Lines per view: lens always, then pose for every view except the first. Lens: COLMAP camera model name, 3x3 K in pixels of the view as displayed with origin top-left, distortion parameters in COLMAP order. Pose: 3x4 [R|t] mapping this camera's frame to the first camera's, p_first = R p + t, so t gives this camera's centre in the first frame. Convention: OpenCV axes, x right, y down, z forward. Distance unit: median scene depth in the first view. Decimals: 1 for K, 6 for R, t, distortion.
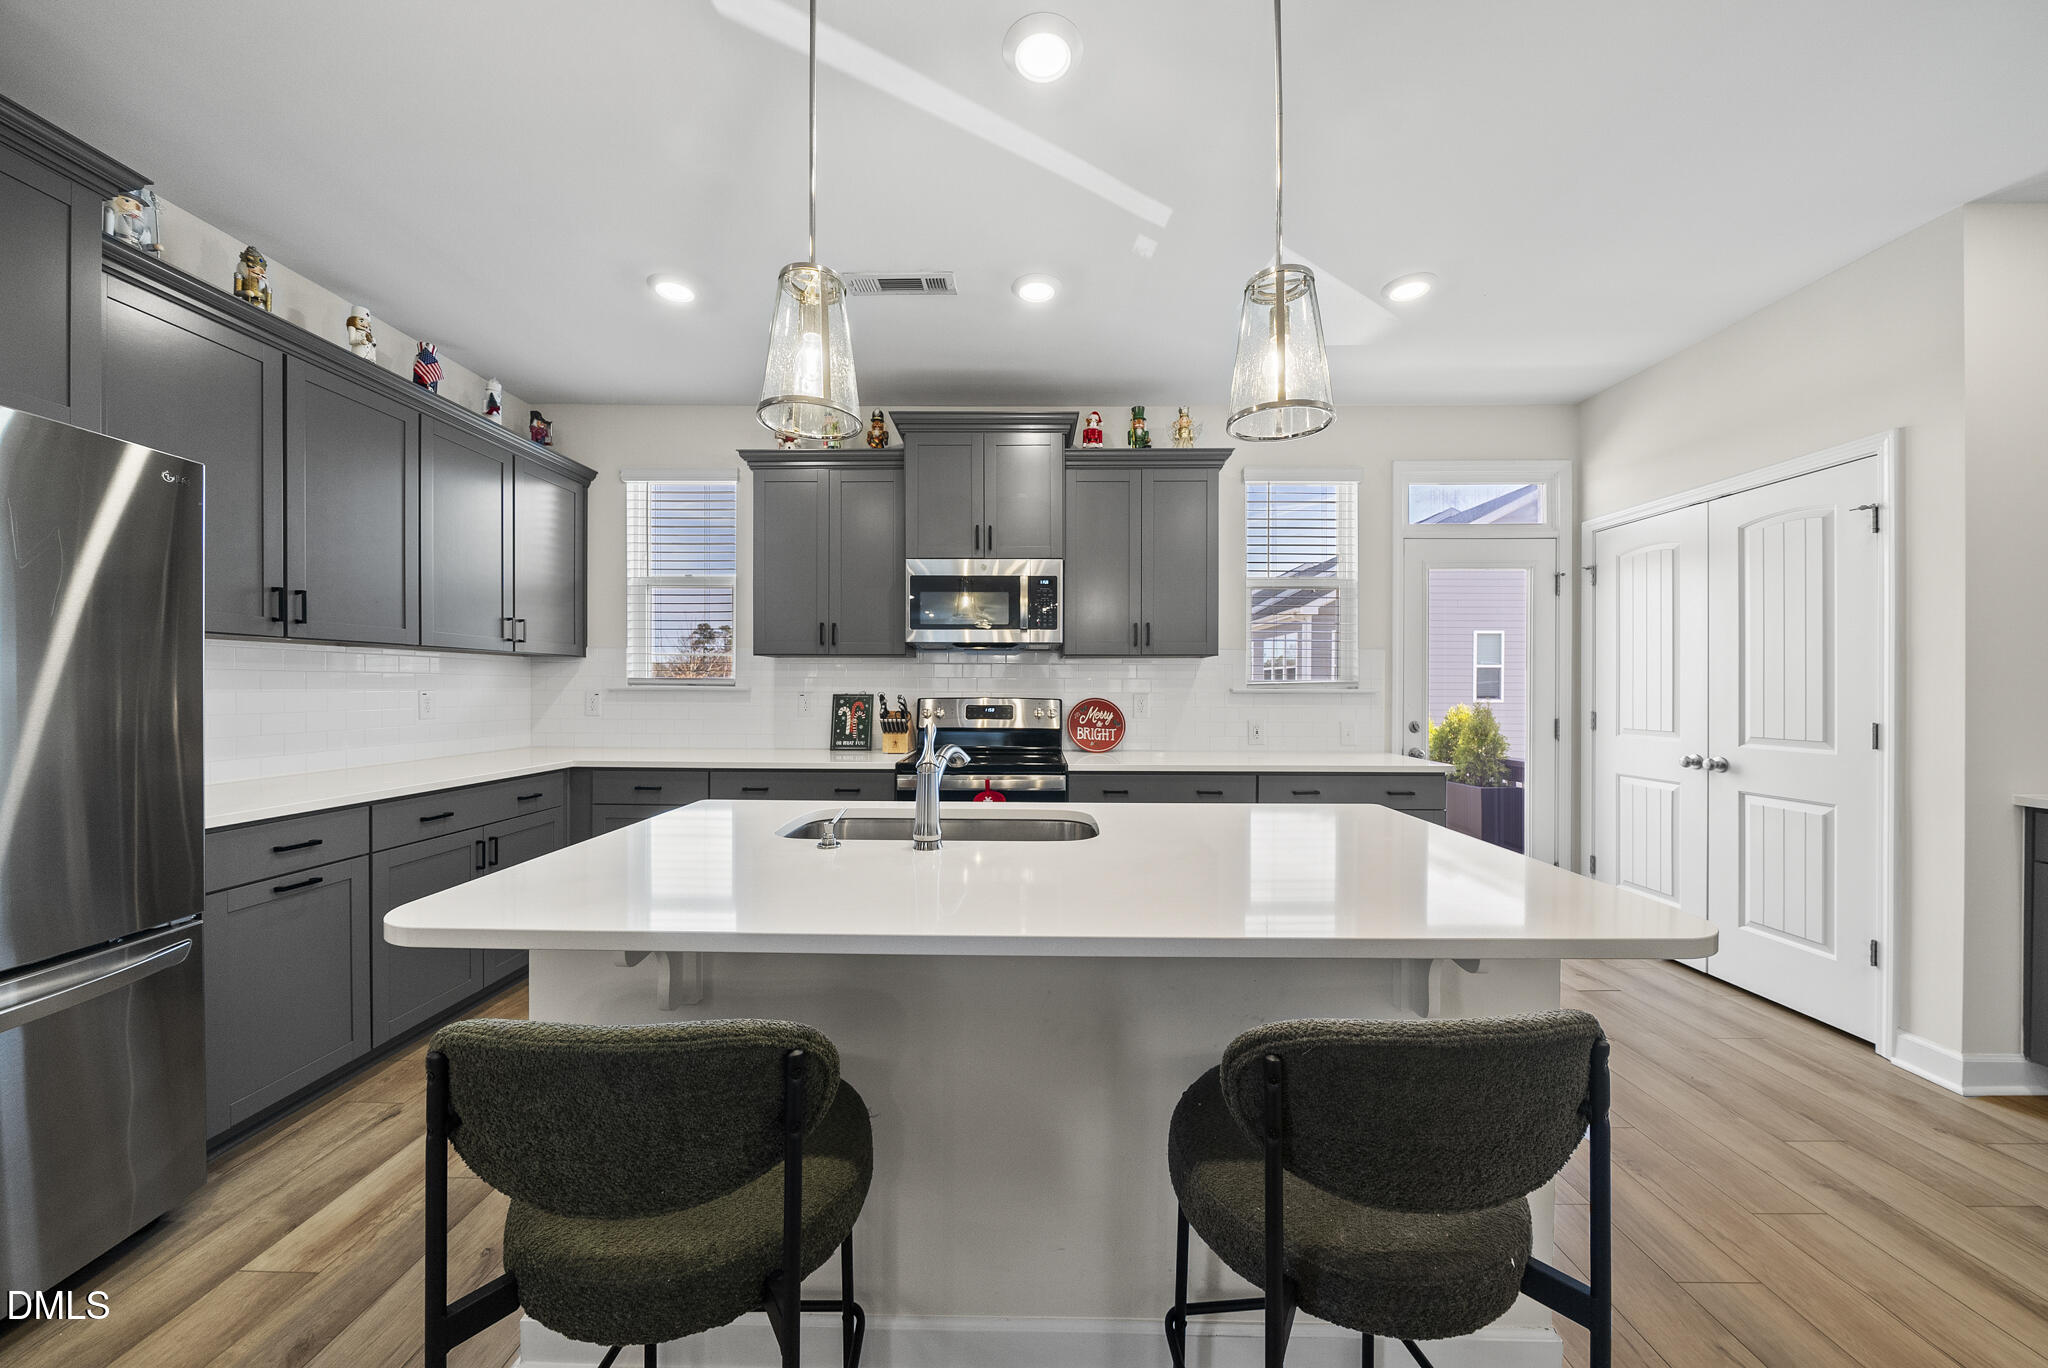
lens RADIAL K [[708.4, 0, 1019.8], [0, 708.4, 691.9], [0, 0, 1]] dist [-0.008122, 0.000103]
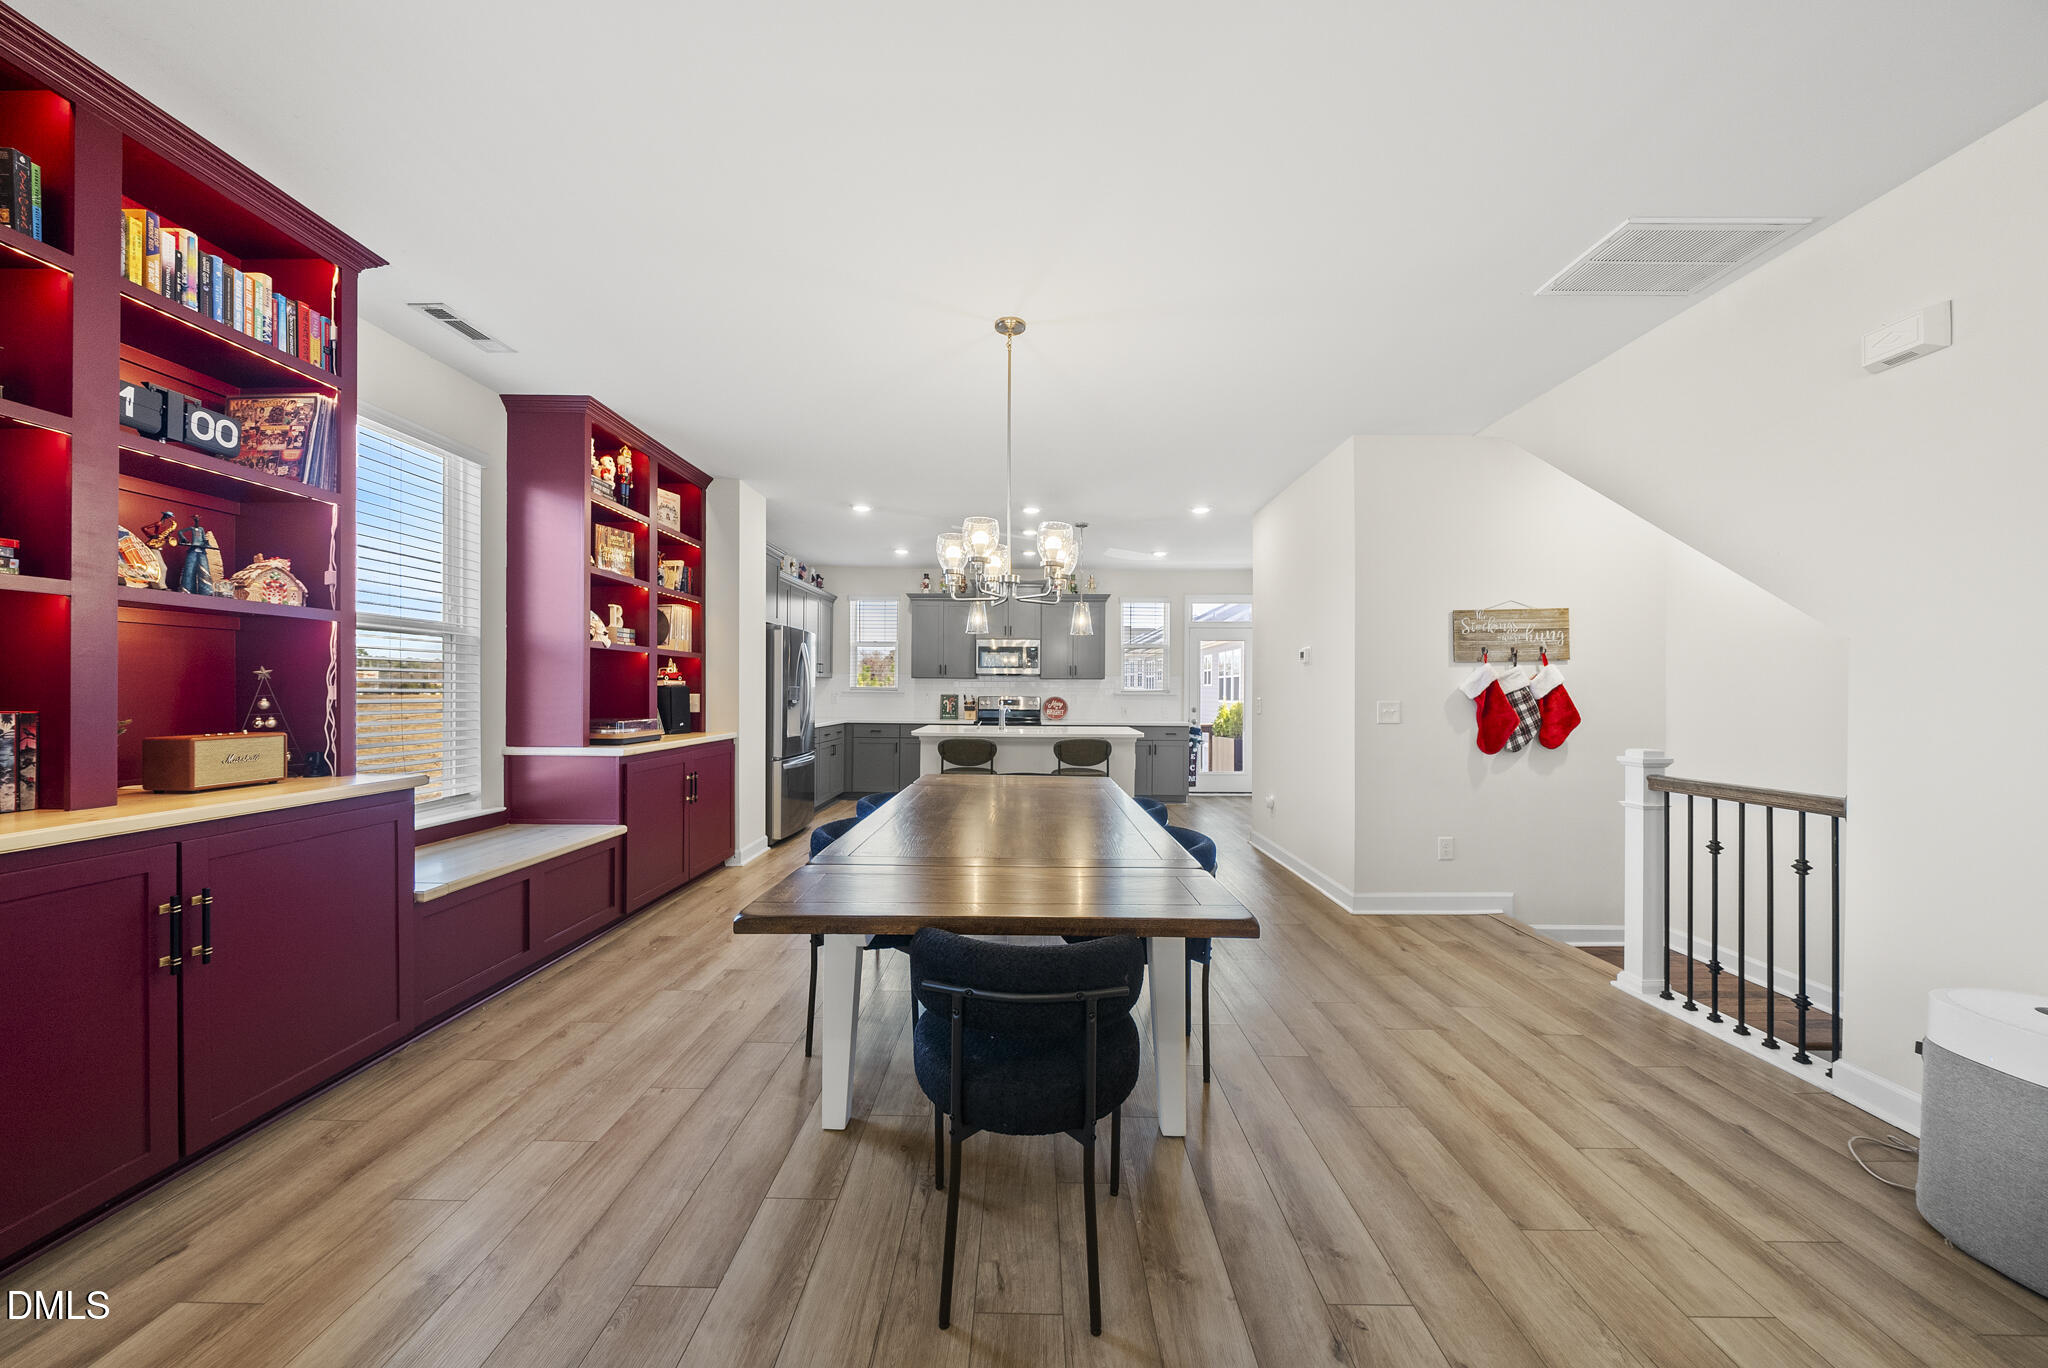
lens RADIAL K [[708.4, 0, 1019.8], [0, 708.4, 691.9], [0, 0, 1]] dist [-0.008122, 0.000103]
pose [[0.999856, 0.005095, 0.016216, -0.048259], [-0.005017, 0.999976, -0.004855, 0.004933], [-0.016240, 0.004773, 0.999857, -1.374654]]
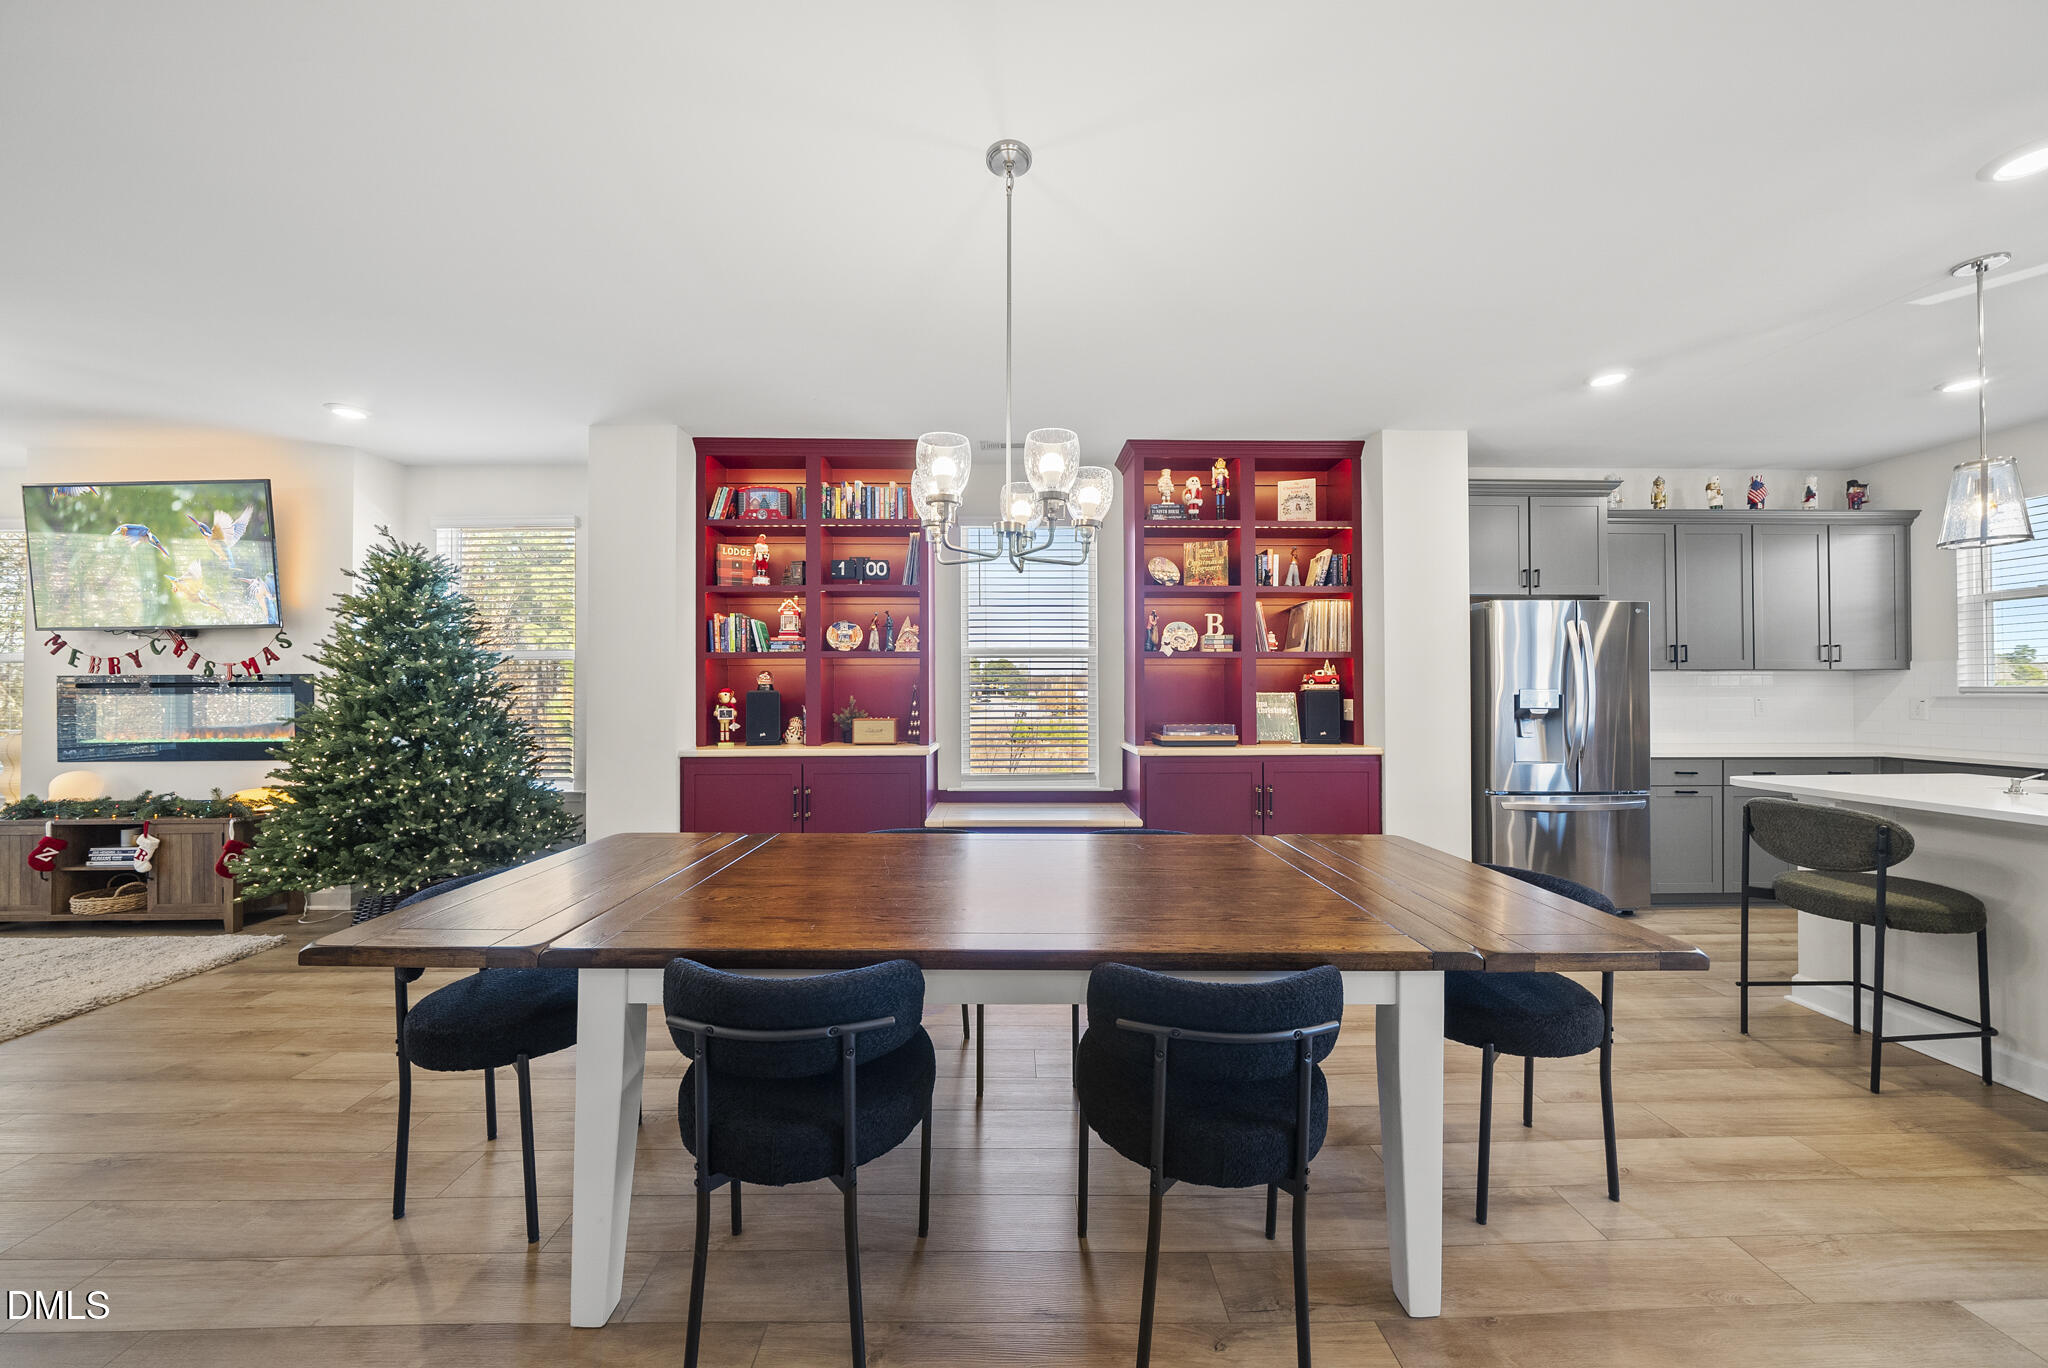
lens RADIAL K [[708.4, 0, 1019.8], [0, 708.4, 691.9], [0, 0, 1]] dist [-0.008122, 0.000103]
pose [[0.043277, -0.011101, -0.999001, 0.515642], [-0.004954, 0.999924, -0.011326, 0.009003], [0.999051, 0.005439, 0.043219, -0.566521]]
